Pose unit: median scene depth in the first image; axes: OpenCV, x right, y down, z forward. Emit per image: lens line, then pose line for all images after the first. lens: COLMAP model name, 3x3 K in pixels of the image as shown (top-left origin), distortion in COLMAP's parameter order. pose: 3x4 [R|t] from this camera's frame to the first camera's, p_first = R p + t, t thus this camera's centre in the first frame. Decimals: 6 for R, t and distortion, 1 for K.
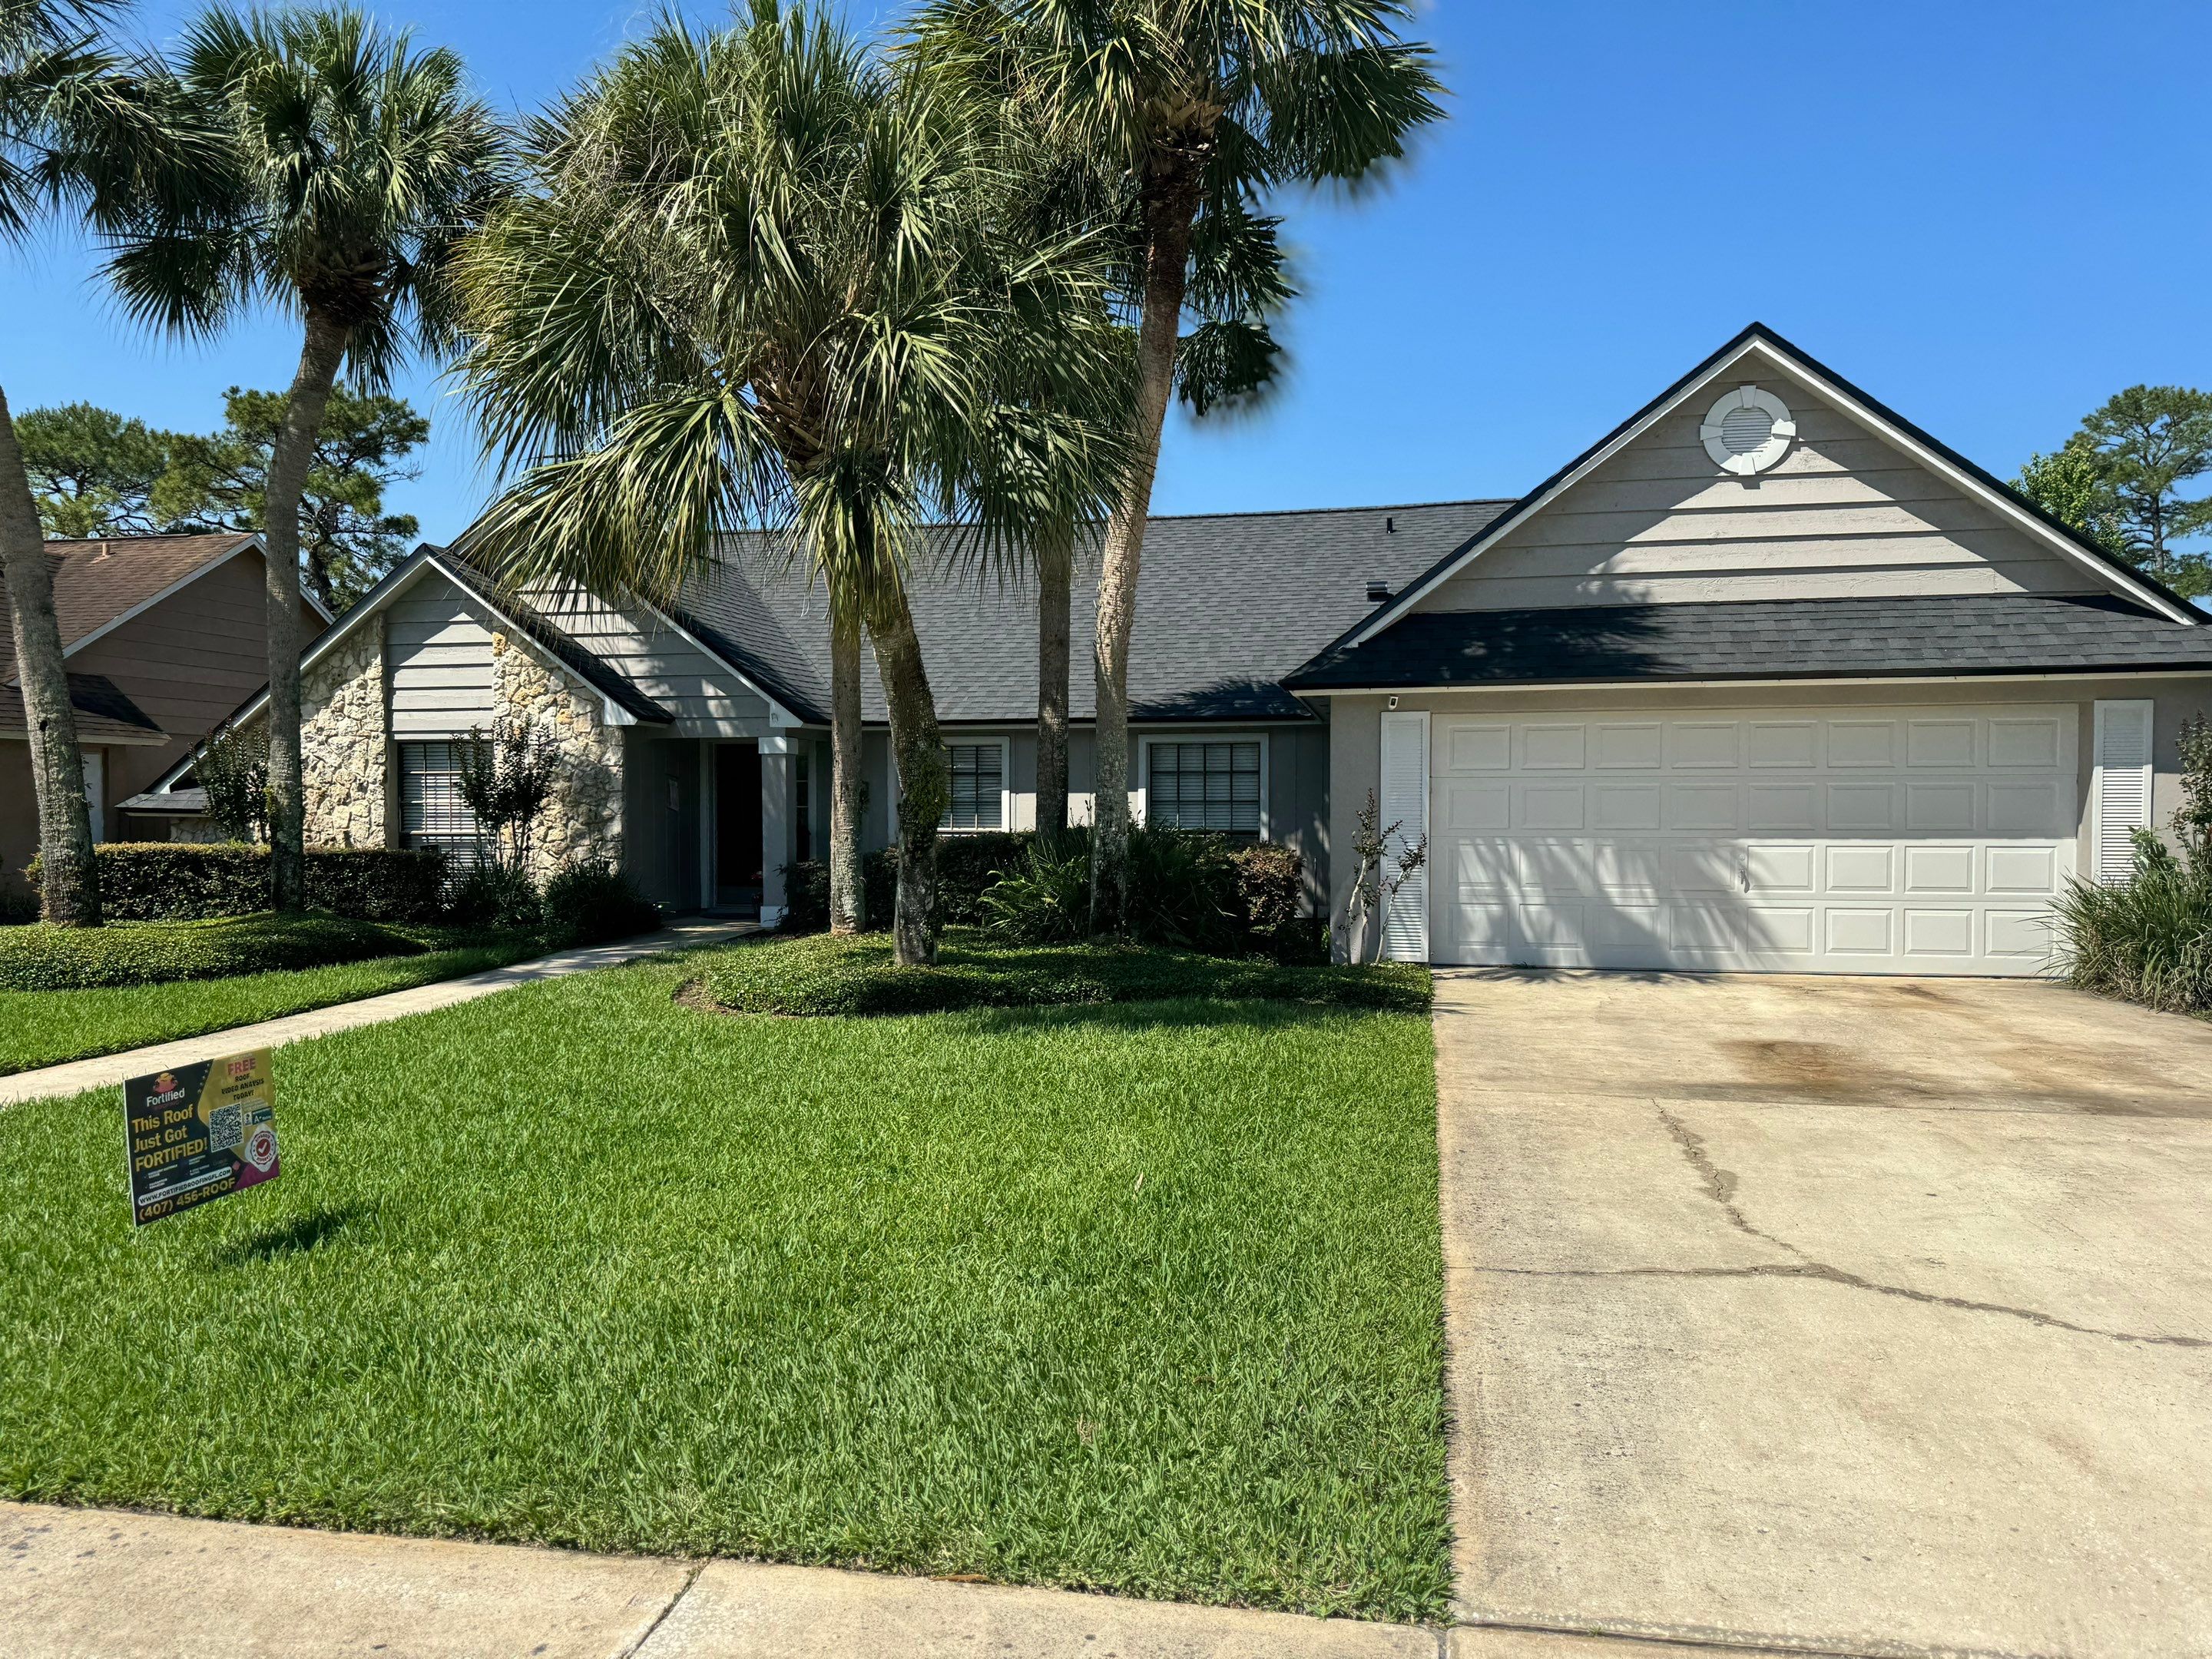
lens RADIAL K [[1556.7, 0, 1110.6], [0, 1556.7, 815.6], [0, 0, 1]] dist [0.065308, -0.072231]
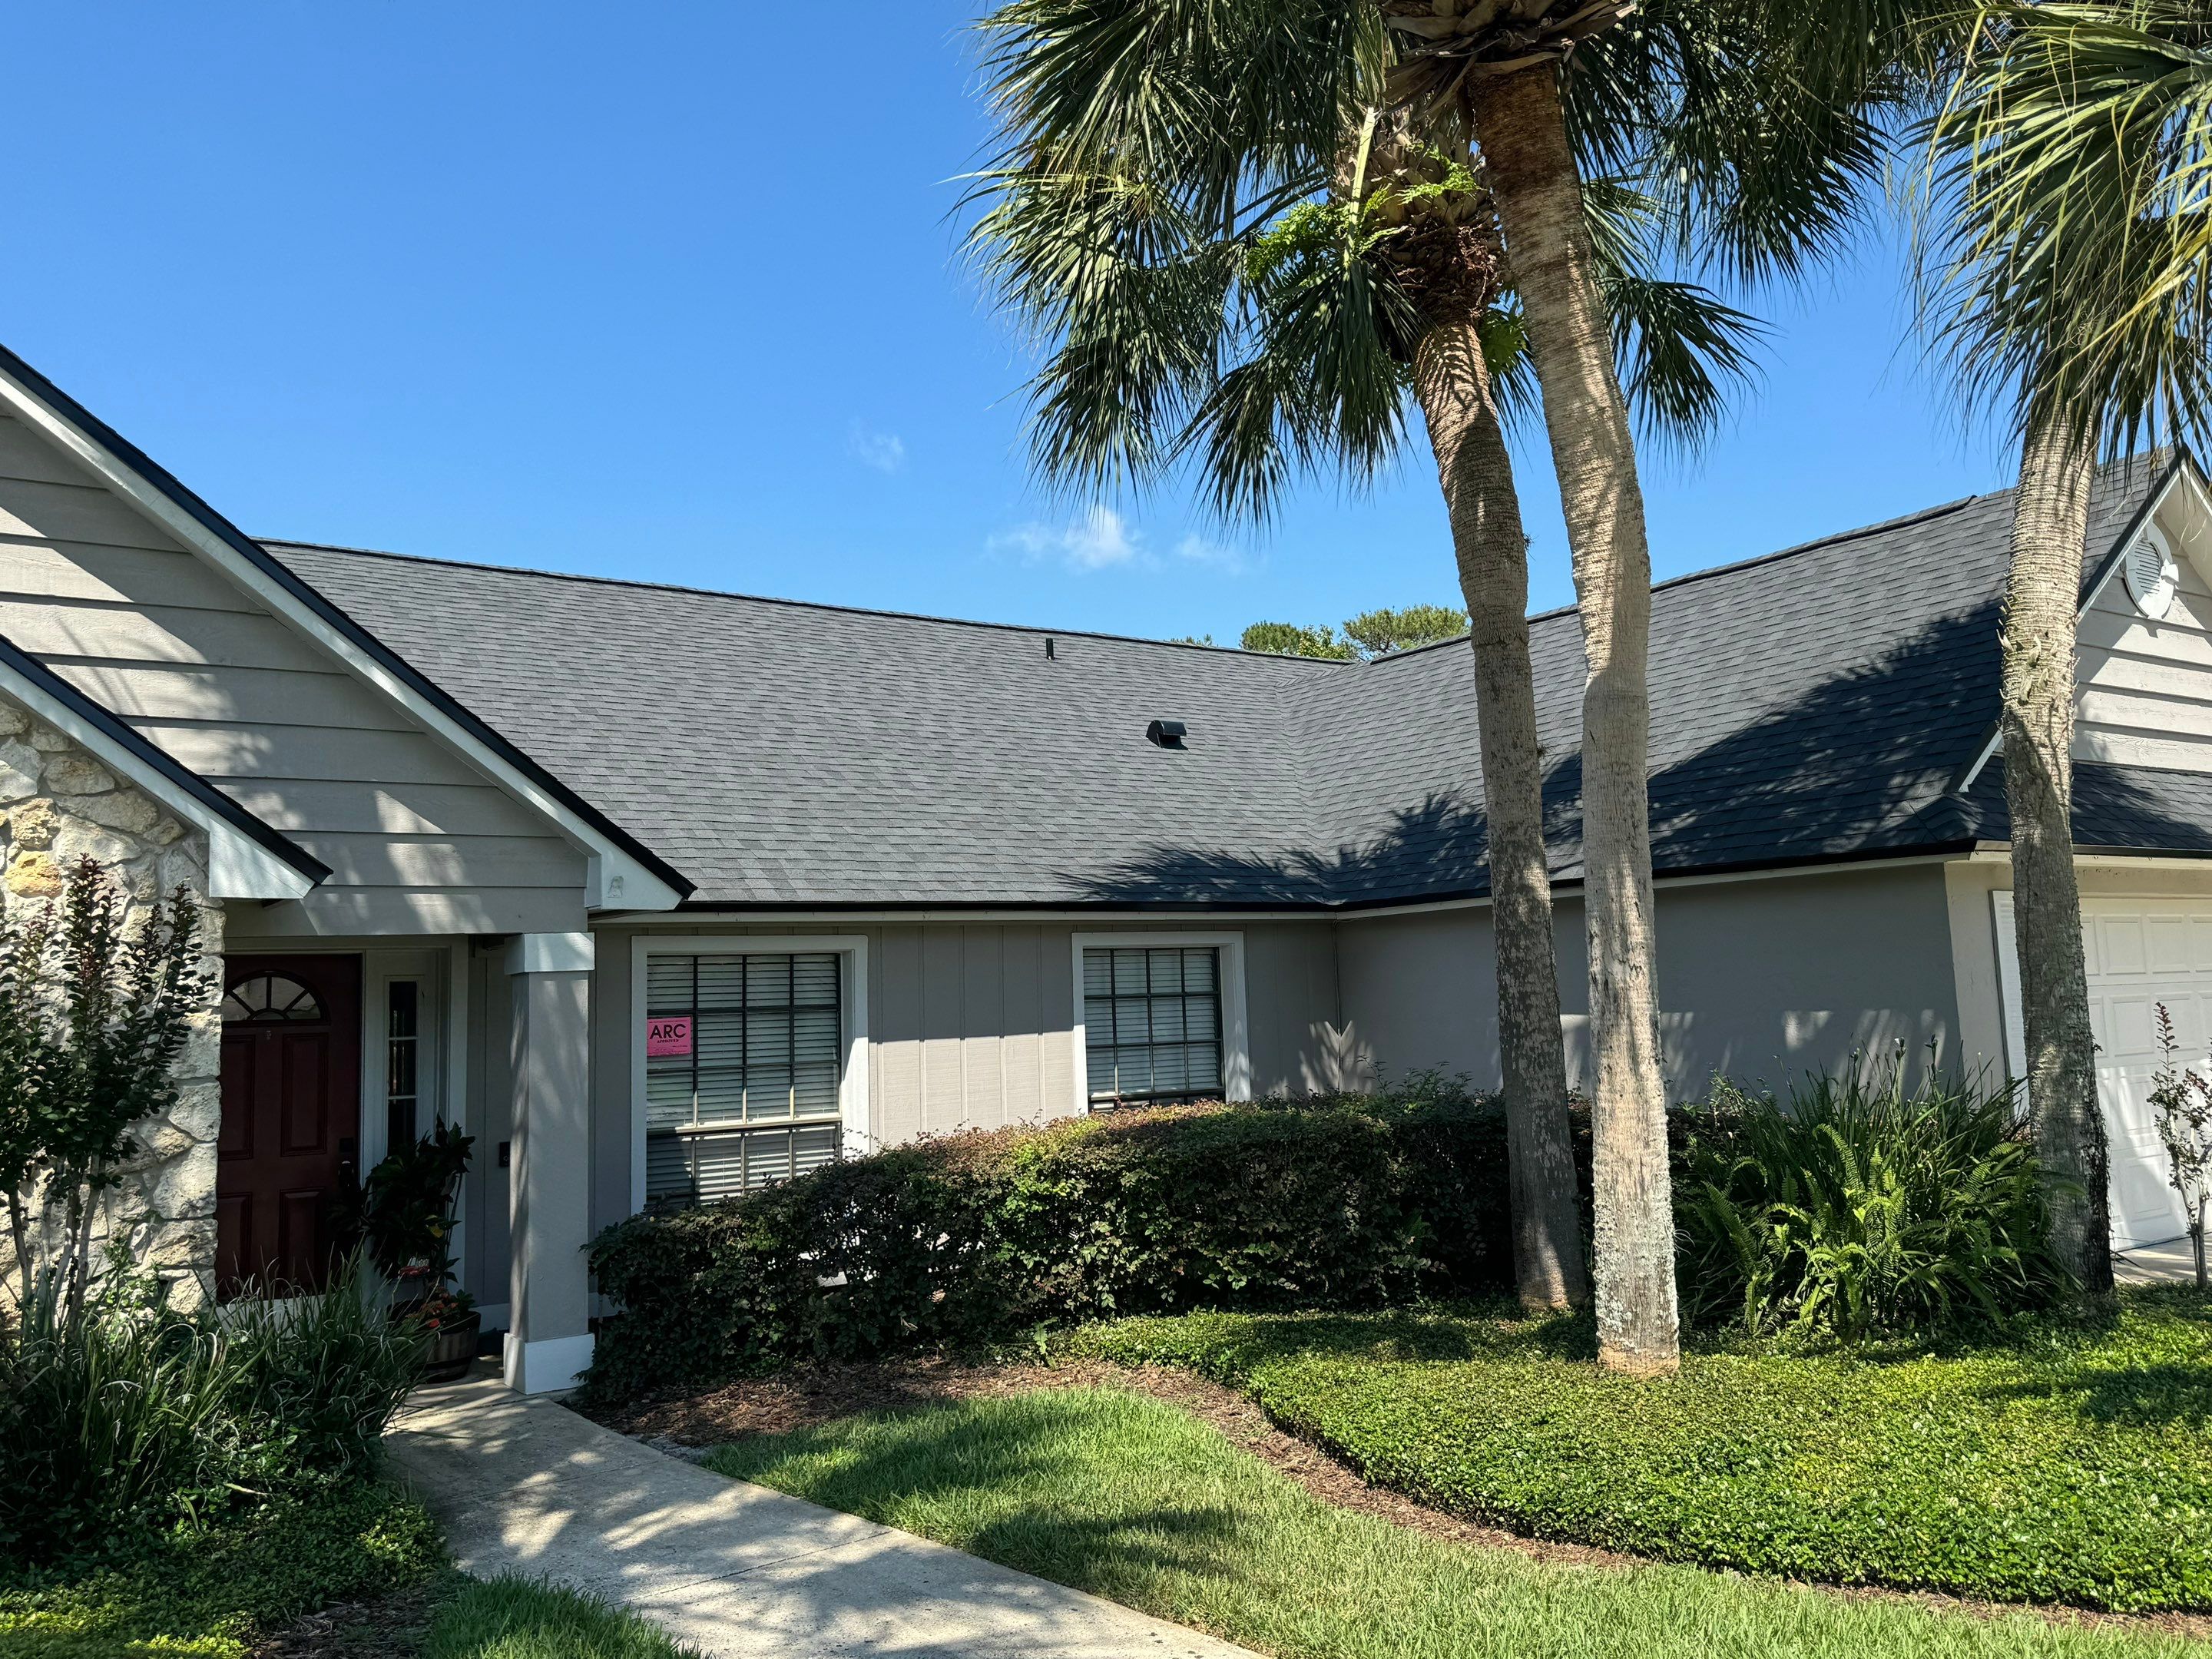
lens RADIAL K [[1777.9, 0, 1110.6], [0, 1777.9, 797.6], [0, 0, 1]] dist [0.079594, -0.113615]
pose [[0.689652, 0.062423, 0.721446, -0.646093], [0.041398, 0.991250, -0.125341, -0.025790], [-0.722957, 0.116308, 0.681033, 0.743056]]
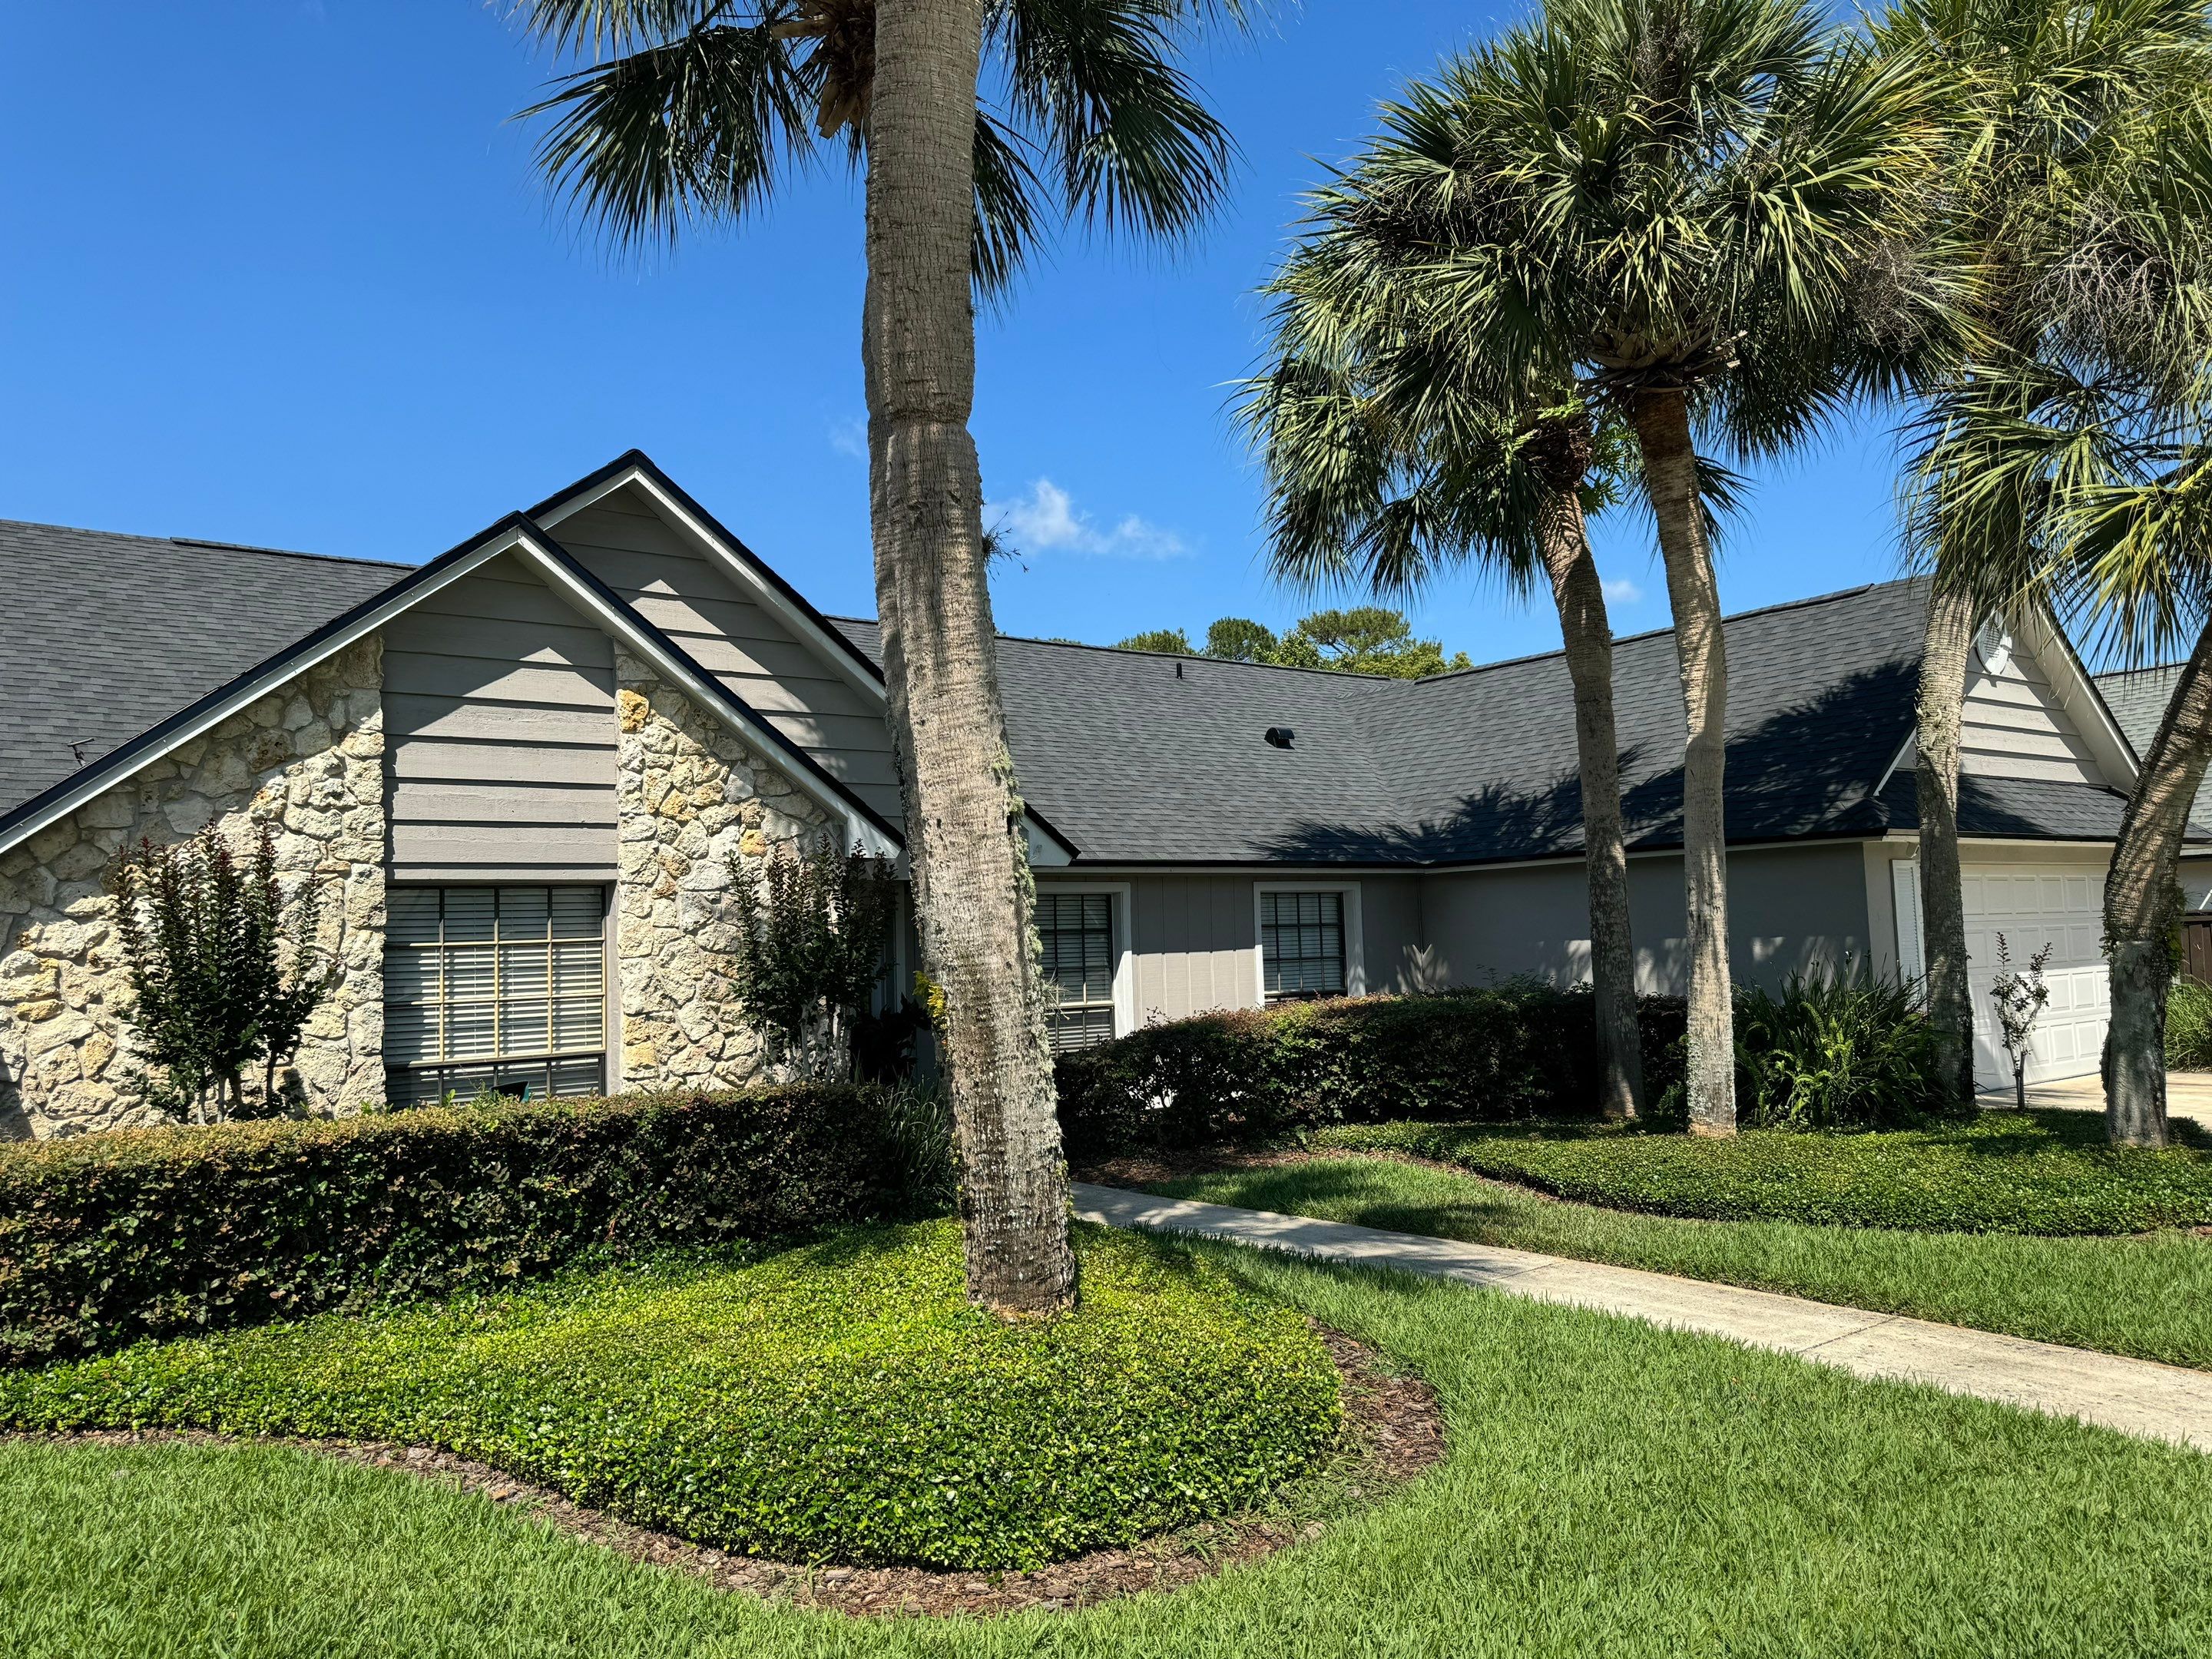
lens RADIAL K [[1556.7, 0, 1093.8], [0, 1556.7, 819.9], [0, 0, 1]] dist [0.065308, -0.072231]
pose [[0.669095, 0.039738, 0.742114, -0.952275], [0.034952, 0.995782, -0.084835, -0.023508], [-0.742354, 0.082701, 0.664884, 0.696768]]
